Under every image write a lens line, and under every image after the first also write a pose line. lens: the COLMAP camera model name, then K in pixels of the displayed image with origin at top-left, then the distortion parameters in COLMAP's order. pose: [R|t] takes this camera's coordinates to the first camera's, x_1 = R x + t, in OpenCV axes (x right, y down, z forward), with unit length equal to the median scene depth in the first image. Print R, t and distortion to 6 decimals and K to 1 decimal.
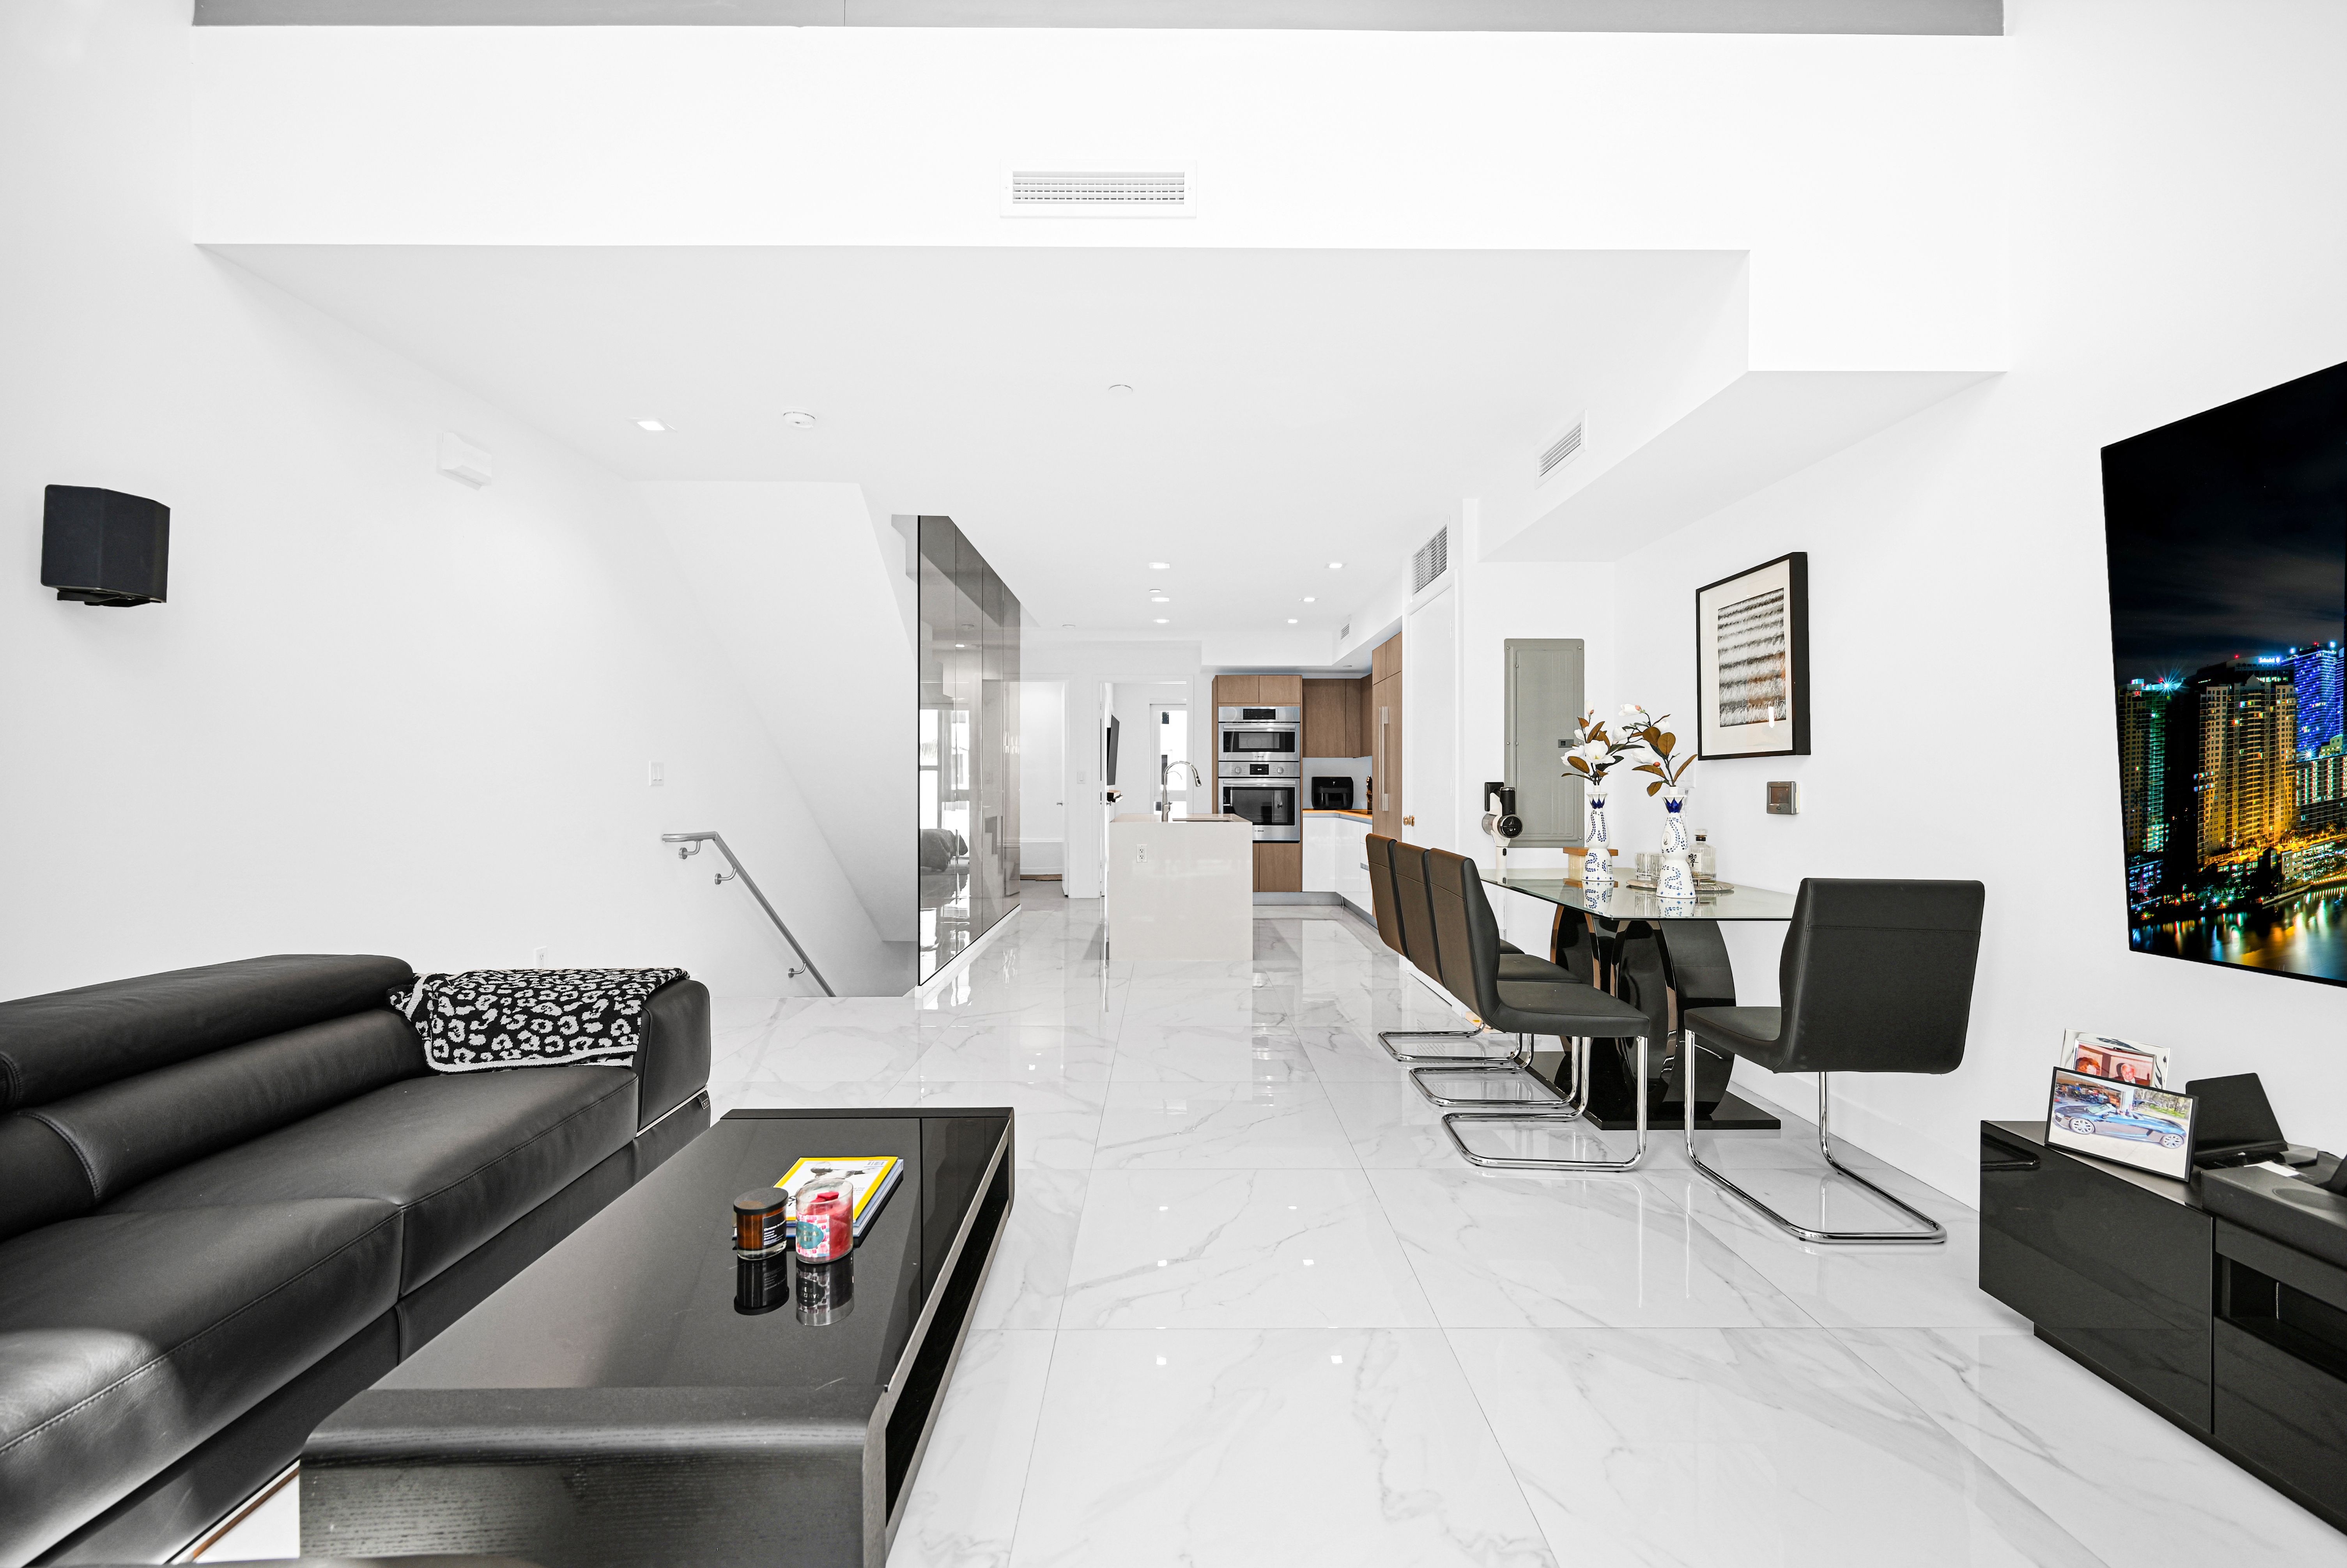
lens RADIAL K [[932.8, 0, 1173.5], [0, 932.8, 784.0], [0, 0, 1]] dist [0.000059, -0.000321]
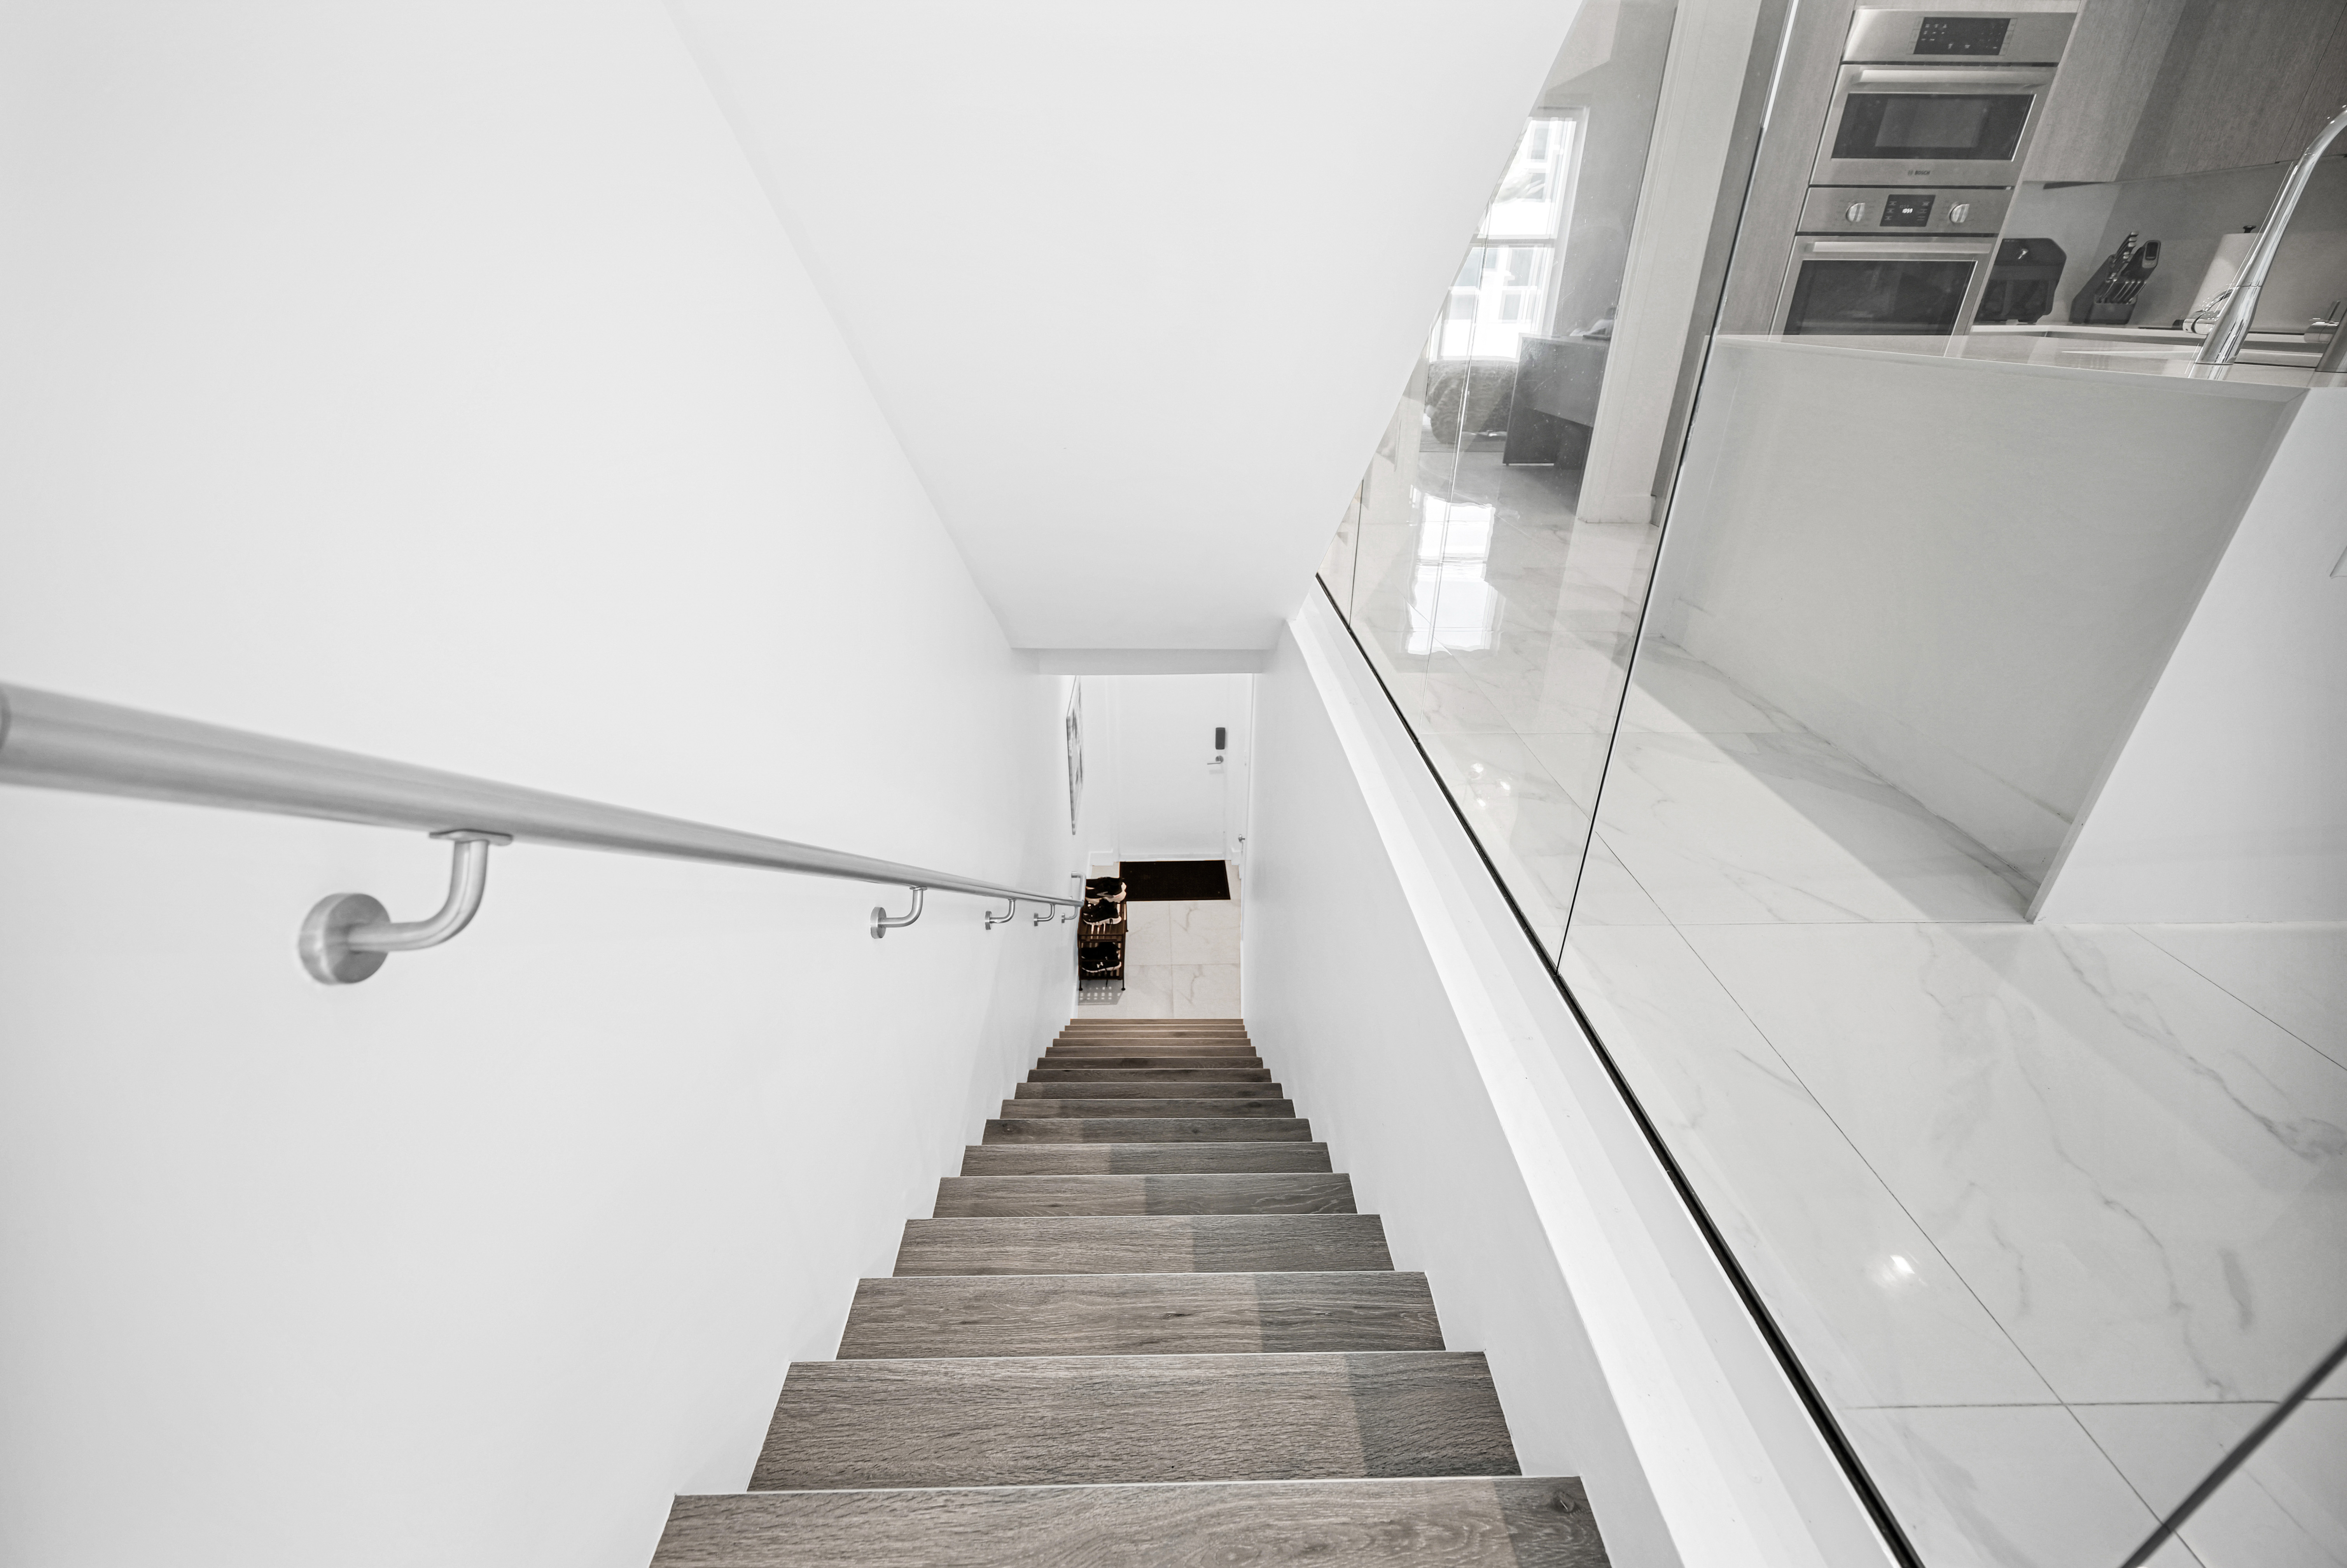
lens RADIAL K [[940.0, 0, 1179.3], [0, 940.0, 786.8], [0, 0, 1]] dist [-0.000140, -0.000560]
pose [[0.999661, -0.009051, 0.024415, -0.434816], [-0.003473, 0.882917, 0.469516, 0.027418], [-0.025806, -0.469441, 0.882586, 1.018009]]
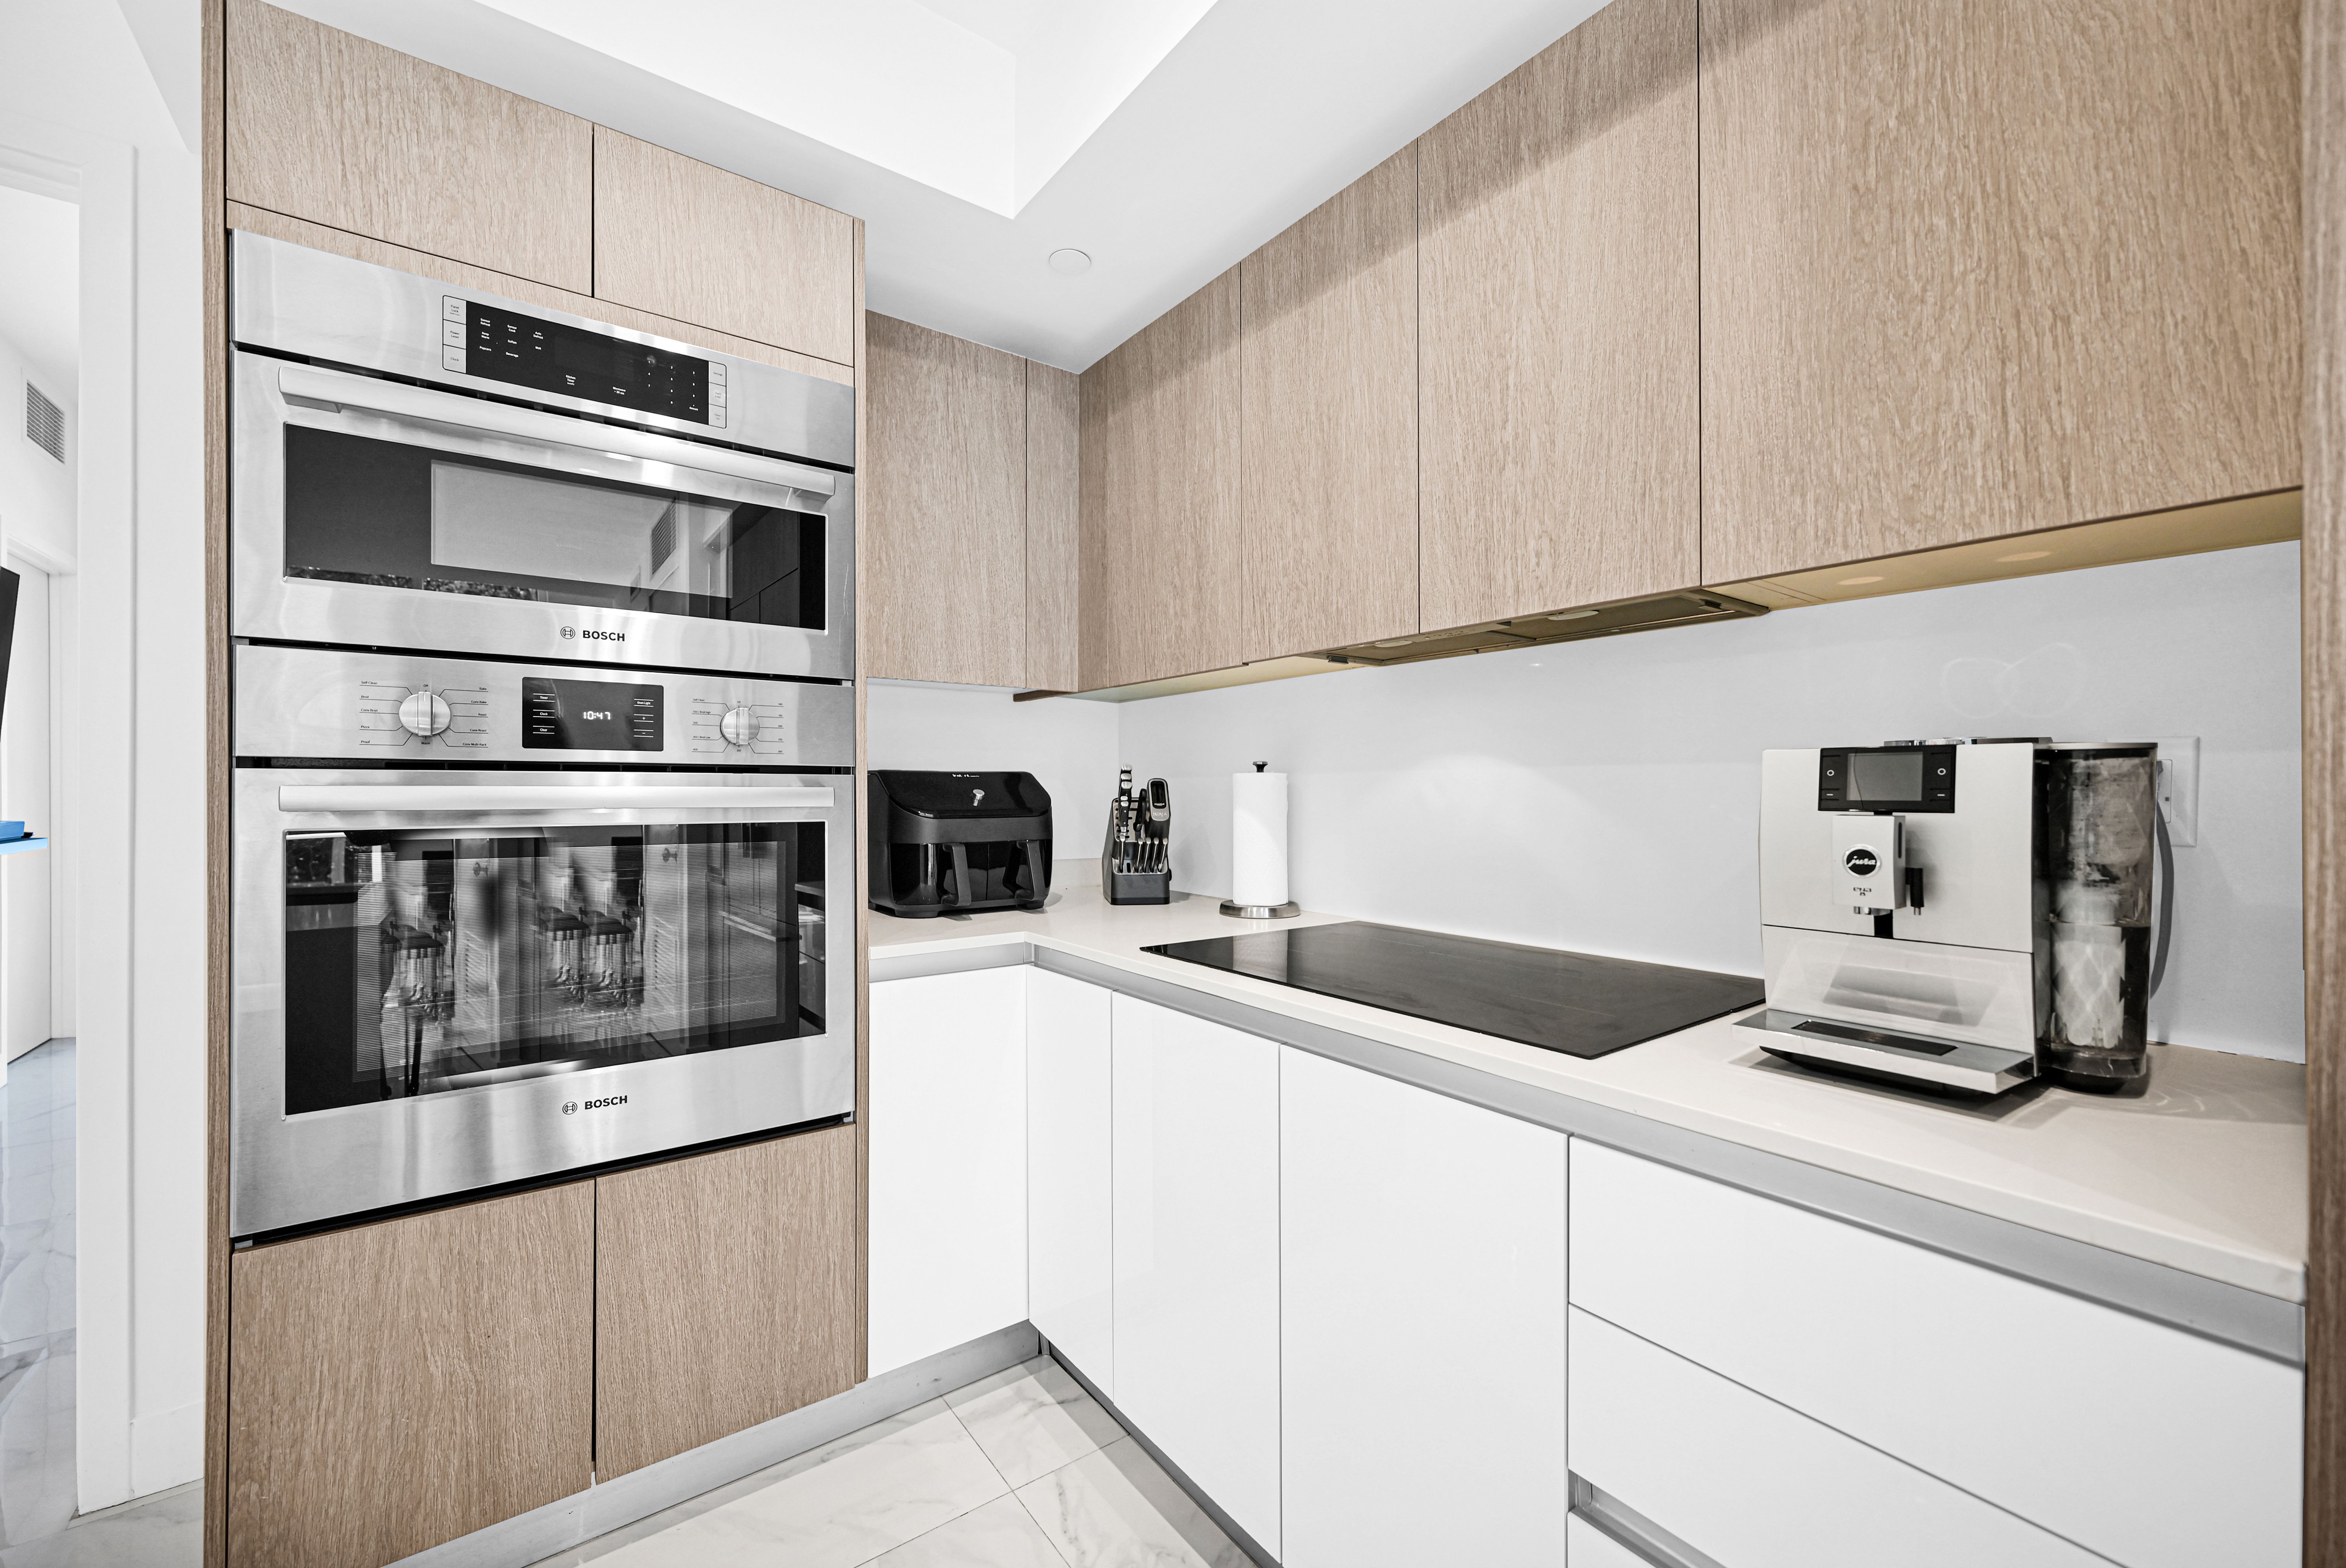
lens RADIAL K [[939.6, 0, 1178.8], [0, 939.6, 786.8], [0, 0, 1]] dist [-0.000140, -0.000560]
pose [[0.803421, 0.001777, 0.595409, 0.144562], [-0.001742, 0.999998, -0.000635, -0.006412], [-0.595409, -0.000527, 0.803423, 1.534999]]
